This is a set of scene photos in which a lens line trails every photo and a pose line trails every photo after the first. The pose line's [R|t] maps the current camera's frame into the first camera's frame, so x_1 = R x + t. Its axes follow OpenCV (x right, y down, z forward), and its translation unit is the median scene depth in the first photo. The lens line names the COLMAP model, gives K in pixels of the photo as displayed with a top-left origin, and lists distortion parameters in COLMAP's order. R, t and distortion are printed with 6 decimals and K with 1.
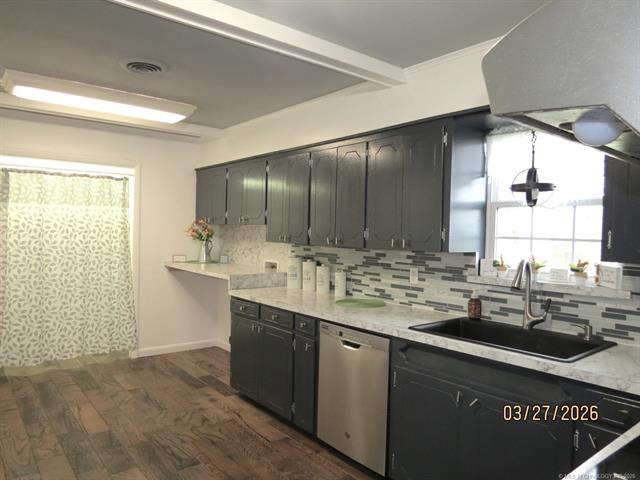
lens RADIAL K [[456.1, 0, 319.1], [0, 456.1, 239.7], [0, 0, 1]] dist [-0.029063, 0.004693]
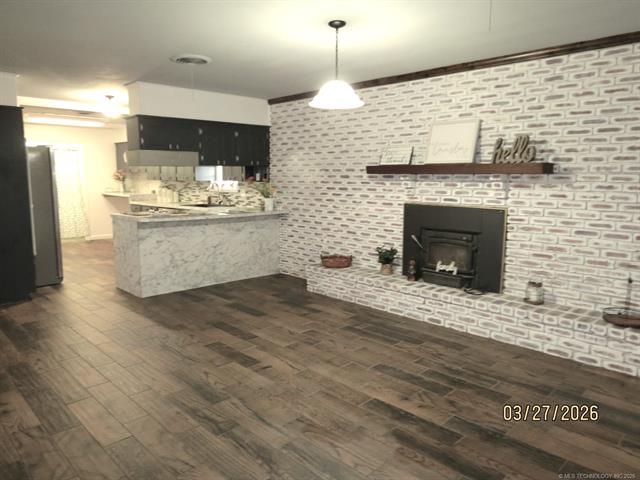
lens RADIAL K [[456.1, 0, 320.5], [0, 456.1, 237.9], [0, 0, 1]] dist [-0.029063, 0.004693]
pose [[0.994898, -0.031003, 0.096002, 0.557140], [0.019910, 0.993232, 0.114426, 0.053730], [-0.098900, -0.111931, 0.988782, -1.433043]]
